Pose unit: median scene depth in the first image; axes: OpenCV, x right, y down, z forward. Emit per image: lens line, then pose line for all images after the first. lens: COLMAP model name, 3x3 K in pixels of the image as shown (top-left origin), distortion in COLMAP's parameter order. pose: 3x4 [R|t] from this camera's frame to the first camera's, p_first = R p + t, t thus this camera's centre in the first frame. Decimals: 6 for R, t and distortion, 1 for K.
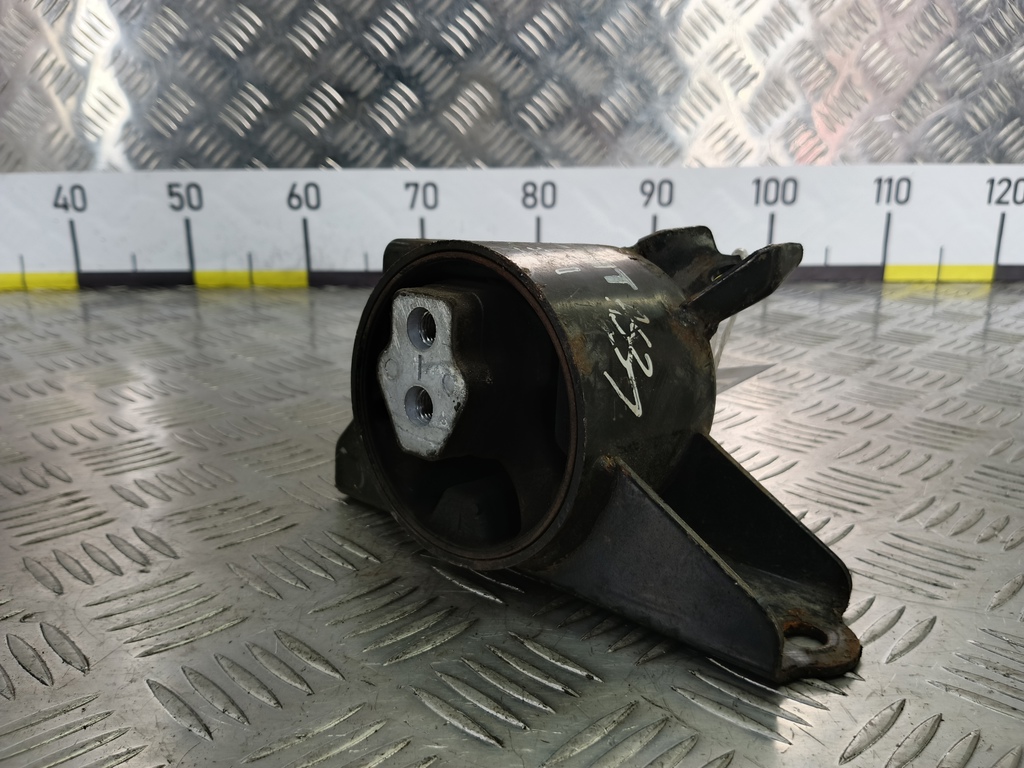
lens RADIAL K [[868.8, 0, 512.0], [0, 868.8, 384.0], [0, 0, 1]] dist [0.115655, -0.356009]
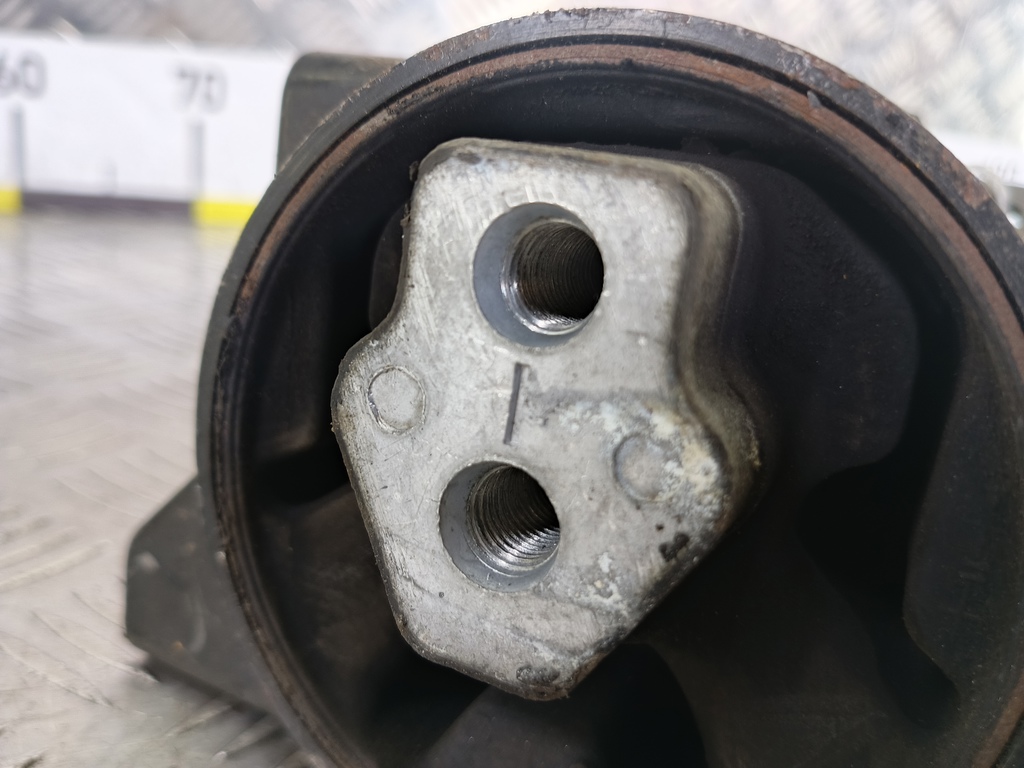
lens RADIAL K [[868.8, 0, 512.0], [0, 868.8, 384.0], [0, 0, 1]] dist [0.115655, -0.356009]
pose [[0.953334, 0.019794, 0.301267, -0.181516], [-0.031407, 0.998937, 0.033754, -0.033023], [-0.300279, -0.041640, 0.952942, 0.647176]]
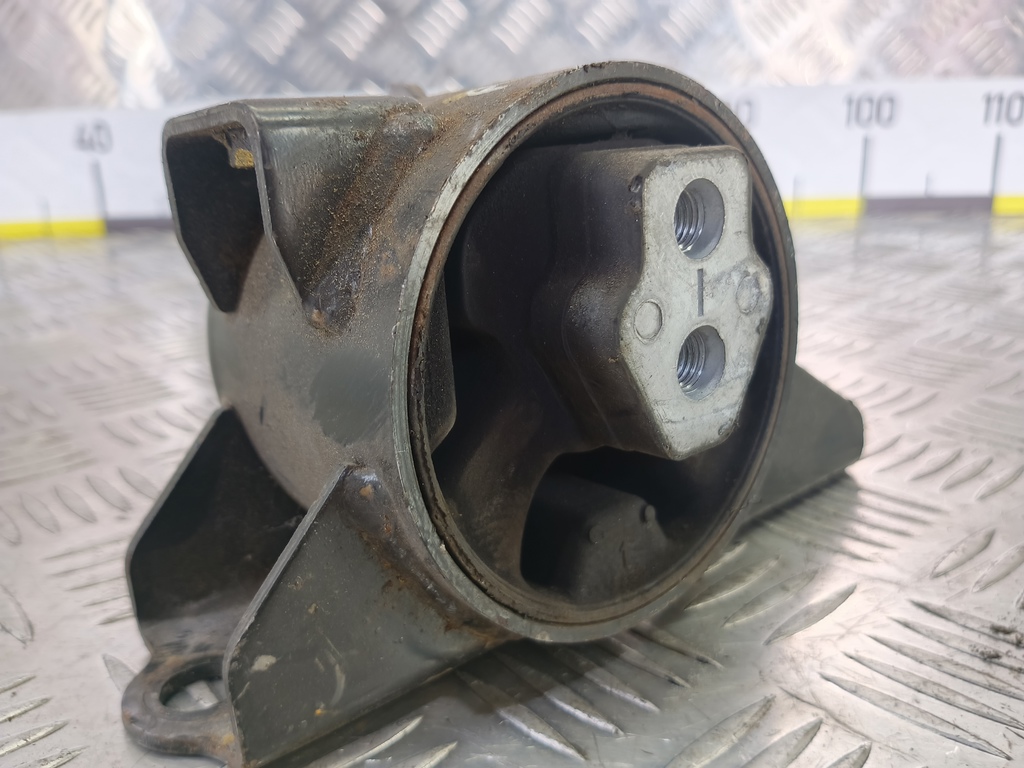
lens RADIAL K [[868.8, 0, 512.0], [0, 868.8, 384.0], [0, 0, 1]] dist [0.115655, -0.356009]
pose [[0.132163, -0.314085, 0.940151, -0.600446], [0.281398, 0.921337, 0.268242, -0.133824], [-0.950446, 0.229105, 0.210150, 0.920786]]
